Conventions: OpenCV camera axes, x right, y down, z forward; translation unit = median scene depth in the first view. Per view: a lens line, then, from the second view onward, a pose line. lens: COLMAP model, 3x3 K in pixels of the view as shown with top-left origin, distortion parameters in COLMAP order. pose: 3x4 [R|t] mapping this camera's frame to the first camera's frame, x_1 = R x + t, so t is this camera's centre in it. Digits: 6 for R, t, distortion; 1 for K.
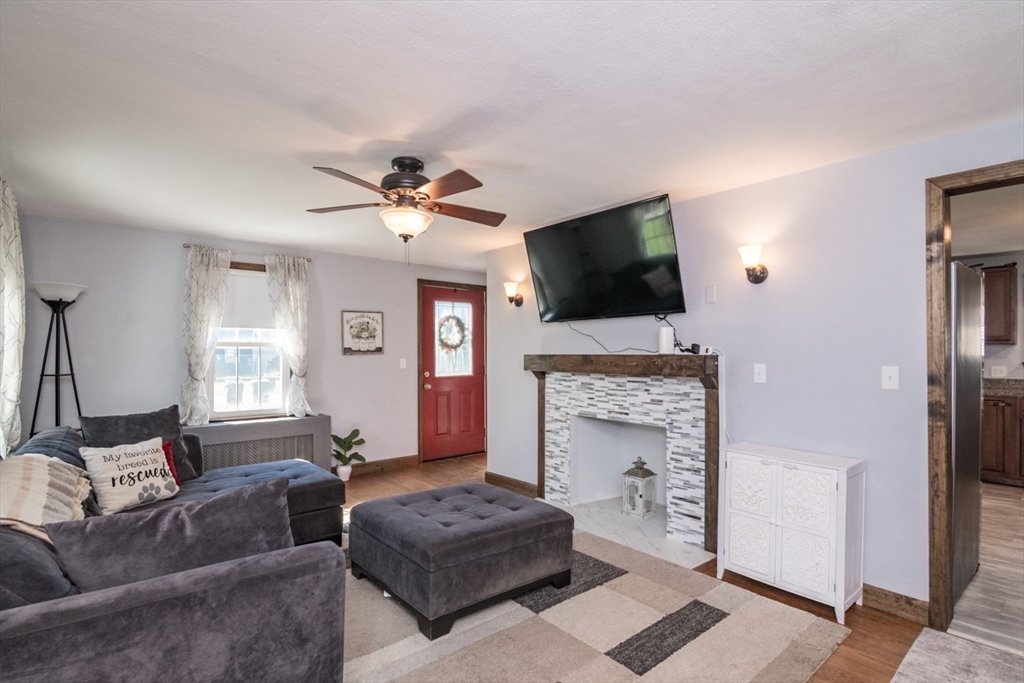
lens RADIAL K [[502.5, 0, 504.5], [0, 502.5, 348.8], [0, 0, 1]] dist [-0.007799, -0.004145]
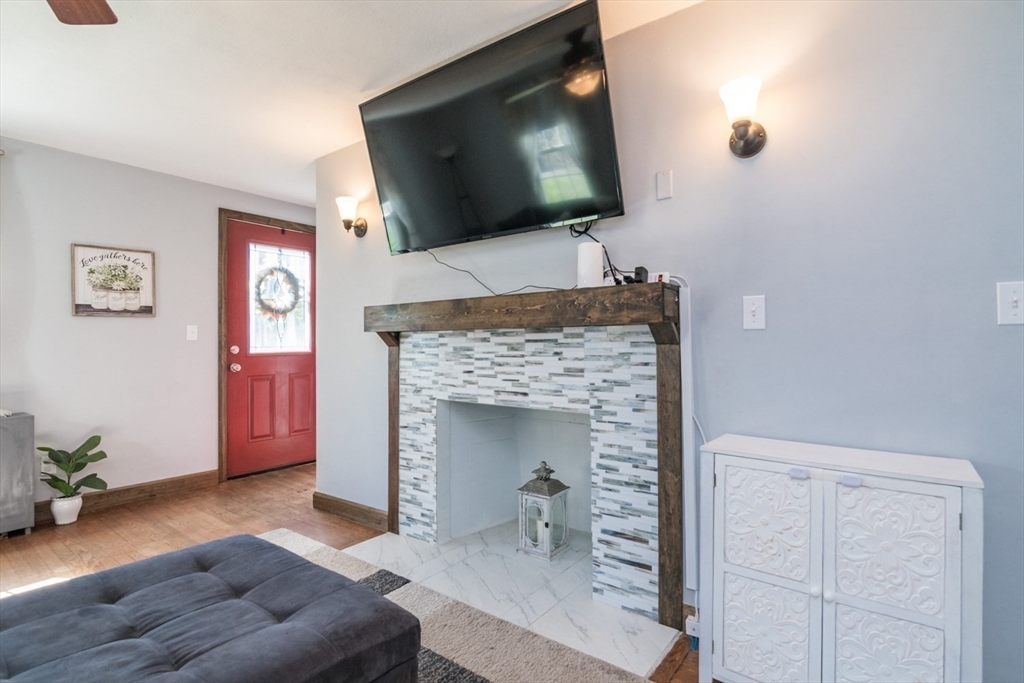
lens RADIAL K [[502.5, 0, 501.6], [0, 502.5, 331.2], [0, 0, 1]] dist [-0.007799, -0.004145]
pose [[0.977544, -0.002744, 0.210713, 0.069042], [0.006754, 0.999809, -0.018314, 0.050804], [-0.210622, 0.019326, 0.977376, 0.322889]]
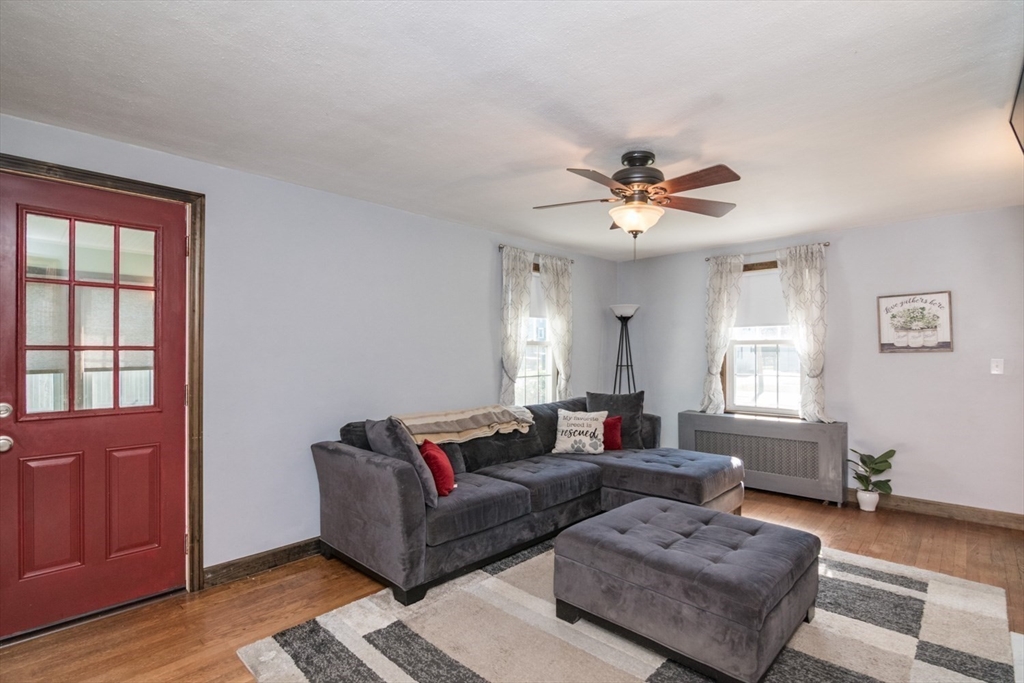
lens RADIAL K [[502.5, 0, 511.4], [0, 502.5, 346.3], [0, 0, 1]] dist [-0.007799, -0.004145]
pose [[0.111448, -0.011881, -0.993699, 0.434402], [0.010442, 0.999887, -0.010784, 0.005089], [0.993715, -0.009175, 0.111559, 0.371767]]
